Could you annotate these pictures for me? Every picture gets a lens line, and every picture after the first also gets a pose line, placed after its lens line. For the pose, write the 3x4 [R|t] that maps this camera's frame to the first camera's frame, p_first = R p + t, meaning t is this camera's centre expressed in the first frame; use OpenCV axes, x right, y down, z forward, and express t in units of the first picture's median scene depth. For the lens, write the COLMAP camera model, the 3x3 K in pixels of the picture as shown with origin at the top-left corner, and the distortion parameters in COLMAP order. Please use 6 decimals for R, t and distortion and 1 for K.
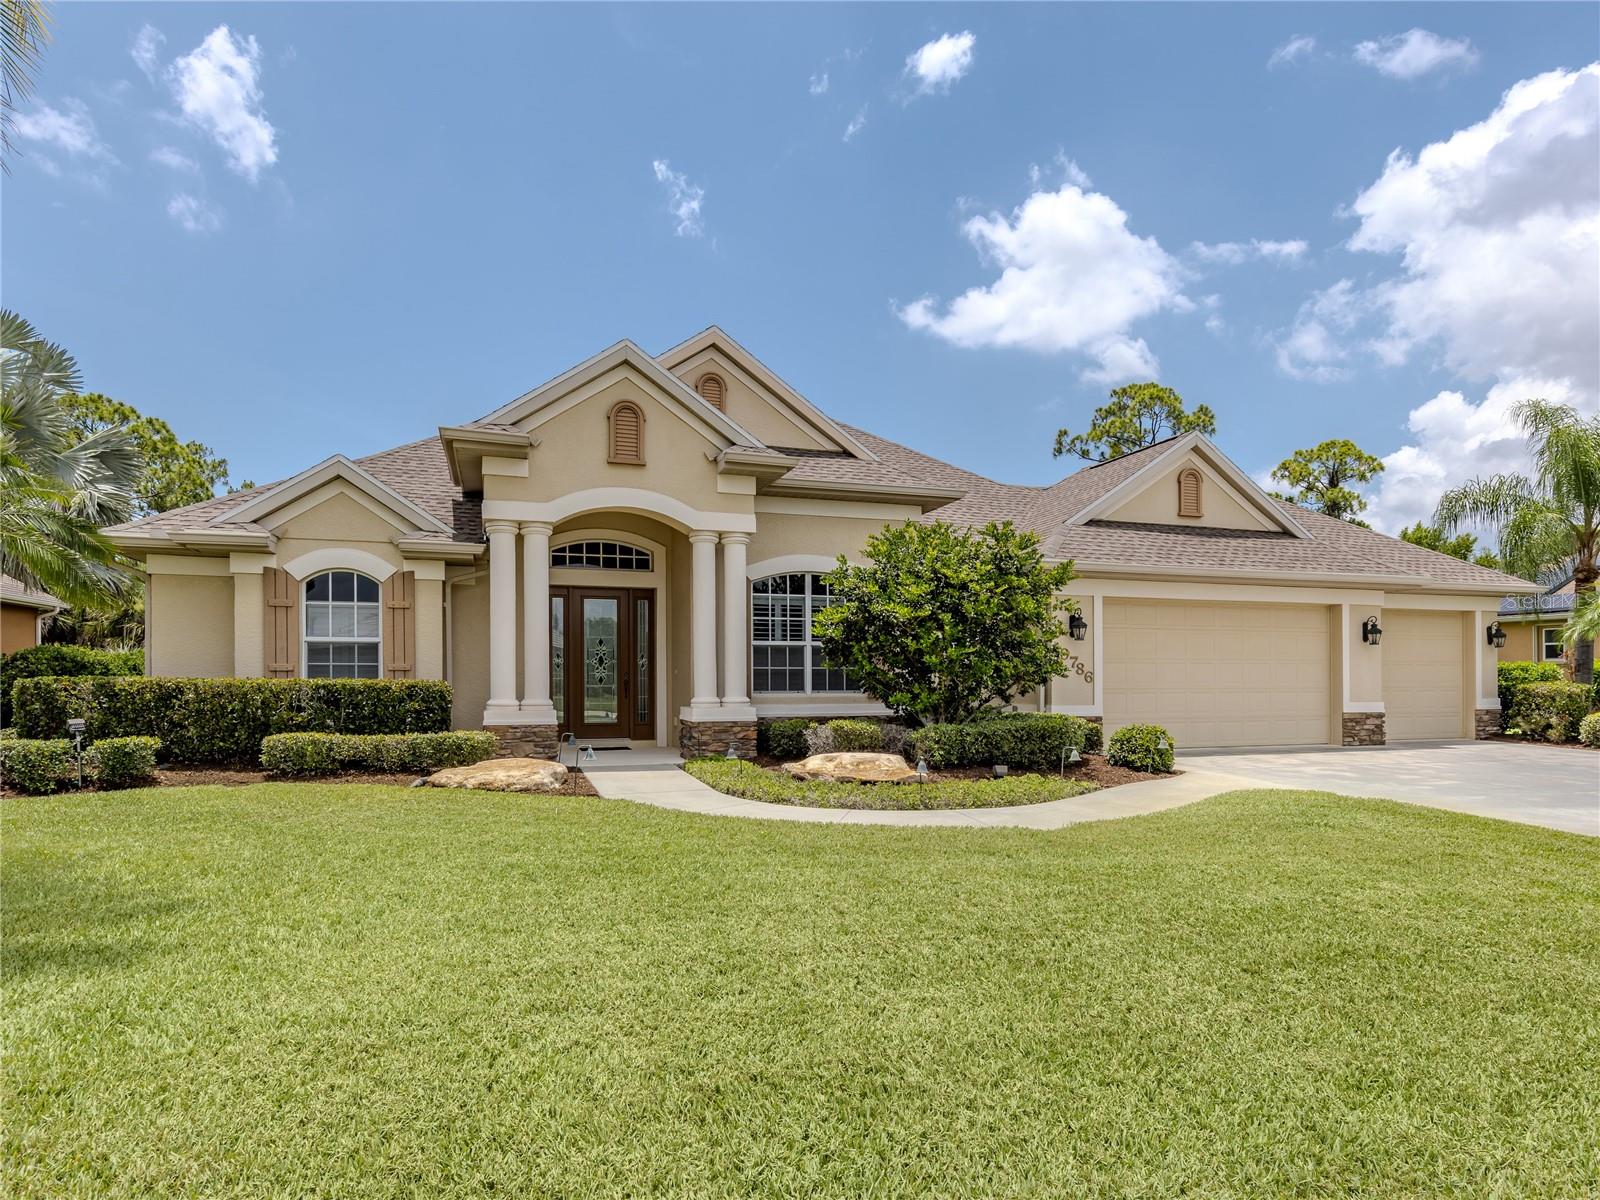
lens RADIAL K [[713.8, 0, 800.0], [0, 713.8, 600.0], [0, 0, 1]] dist [0.002218, 0.000401]
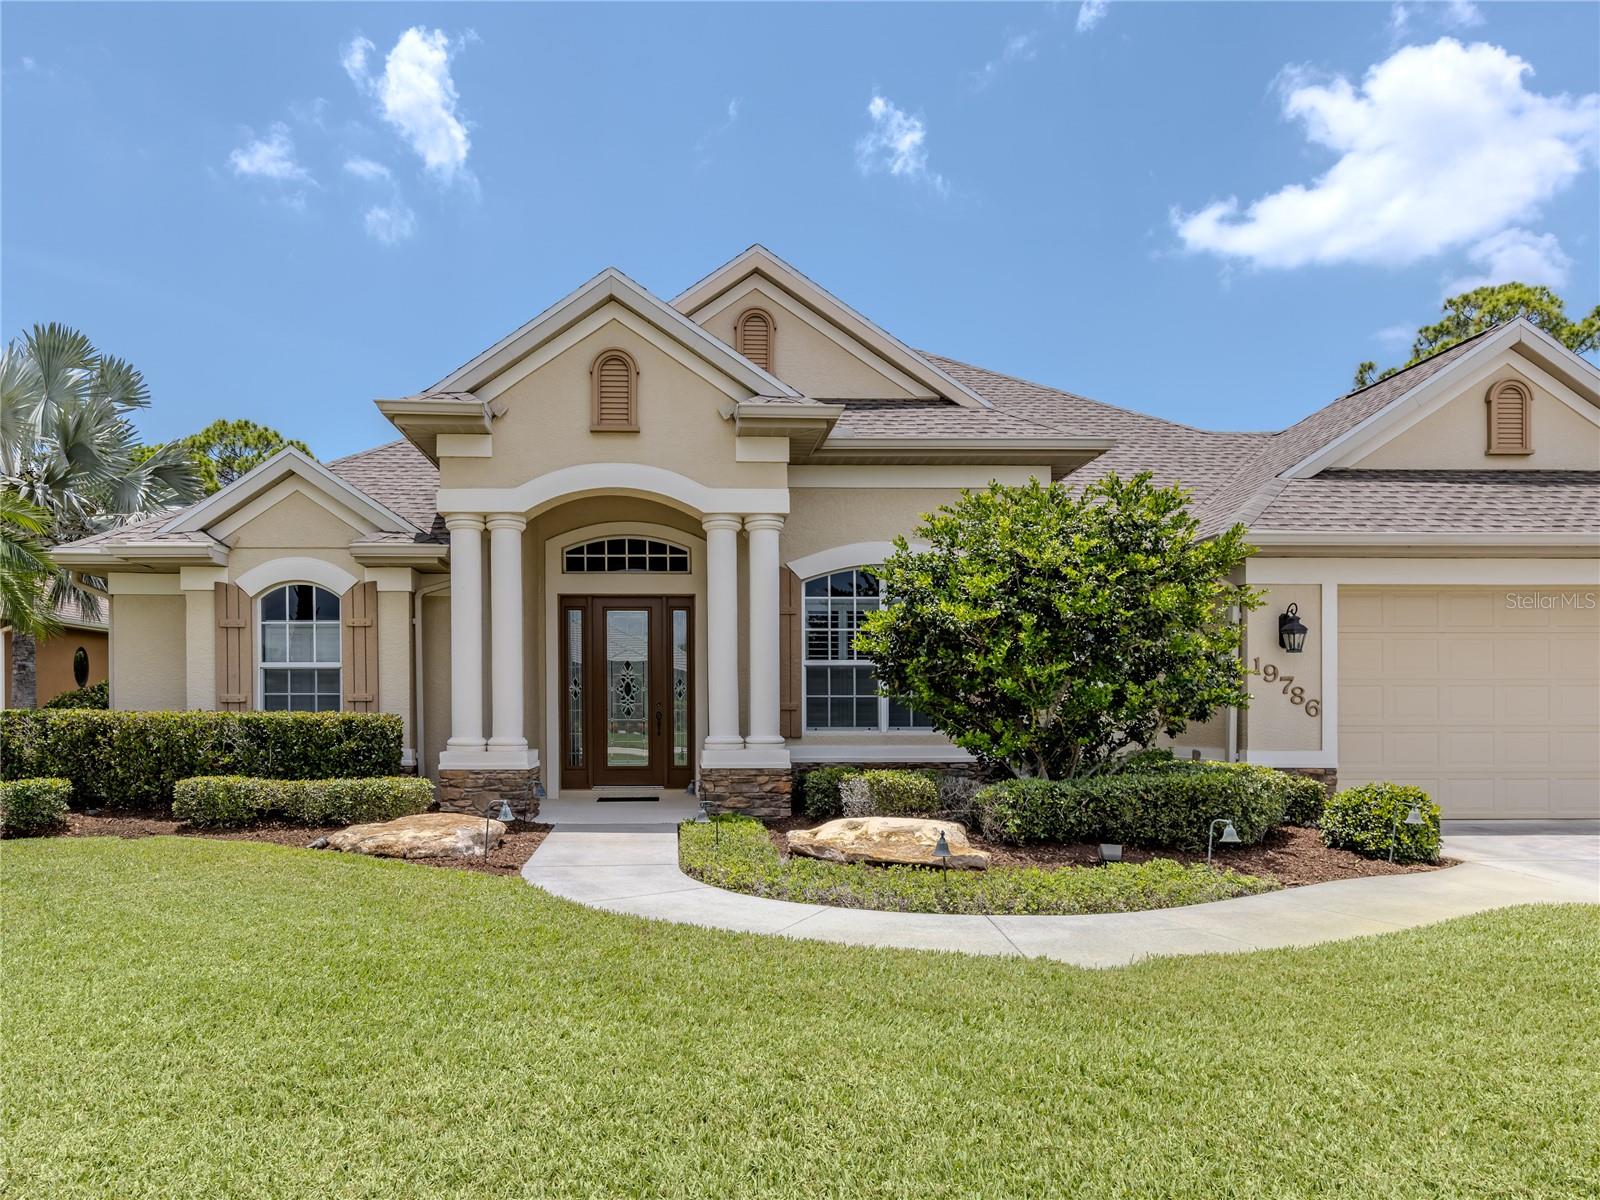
lens RADIAL K [[858.0, 0, 800.2], [0, 858.0, 633.8], [0, 0, 1]] dist [0.003862, 0.000296]
pose [[0.970233, -0.021948, -0.241175, 0.174320], [0.027482, 0.999430, 0.019604, 0.014301], [0.240607, -0.025649, 0.970284, 0.153839]]
